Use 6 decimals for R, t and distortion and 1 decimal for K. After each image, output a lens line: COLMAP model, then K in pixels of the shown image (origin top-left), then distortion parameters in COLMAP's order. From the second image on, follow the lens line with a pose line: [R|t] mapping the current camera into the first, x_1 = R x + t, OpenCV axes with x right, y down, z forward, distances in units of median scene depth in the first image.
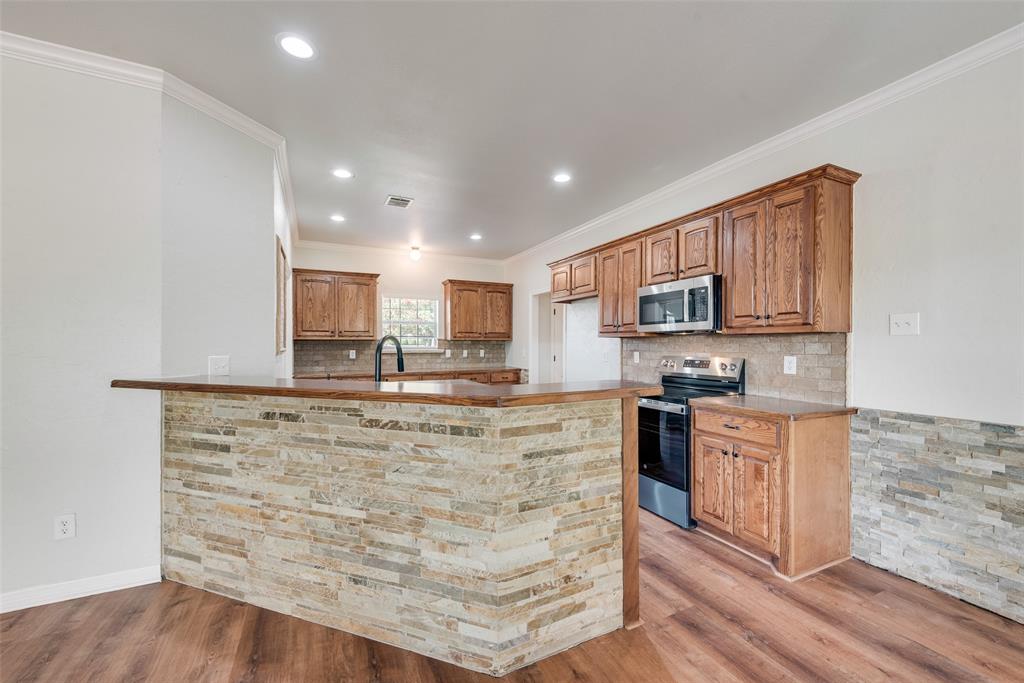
lens RADIAL K [[402.1, 0, 511.1], [0, 402.1, 346.2], [0, 0, 1]] dist [0.010578, -0.001954]
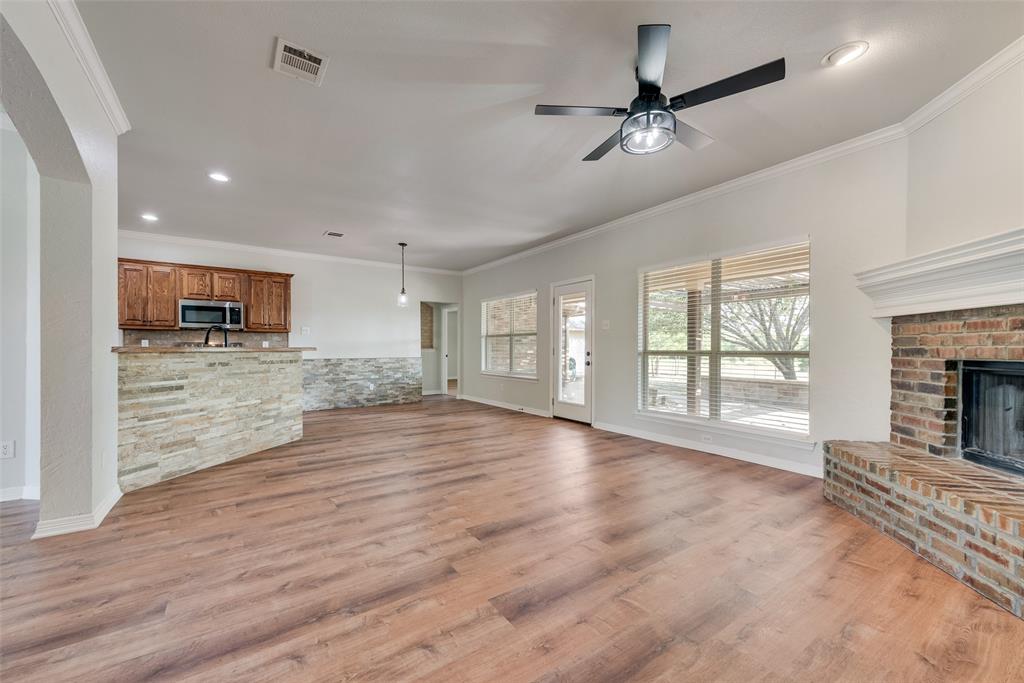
lens RADIAL K [[402.1, 0, 512.4], [0, 402.1, 351.3], [0, 0, 1]] dist [0.010578, -0.001954]
pose [[-0.159677, -0.006203, 0.987150, -2.571530], [0.002180, 0.999976, 0.006637, 0.094907], [-0.987167, 0.003212, -0.159660, -0.087851]]
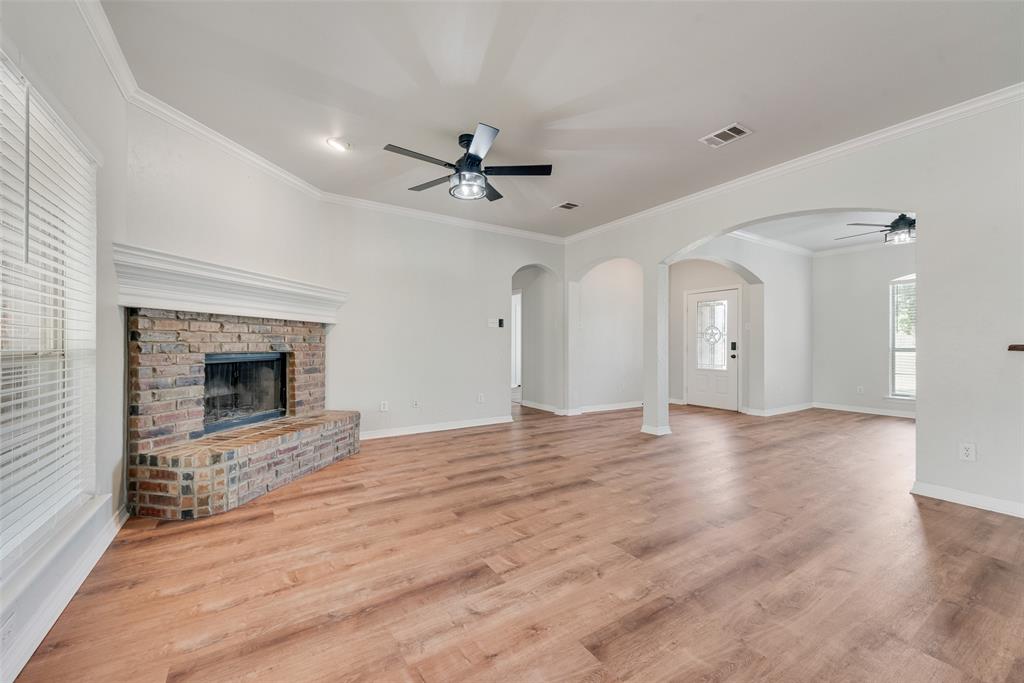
lens RADIAL K [[402.1, 0, 511.0], [0, 402.1, 346.5], [0, 0, 1]] dist [0.010578, -0.001954]
pose [[0.131847, 0.004710, -0.991259, 0.042070], [-0.003879, 0.999984, 0.004236, 0.093508], [0.991263, 0.003287, 0.131863, -0.685228]]
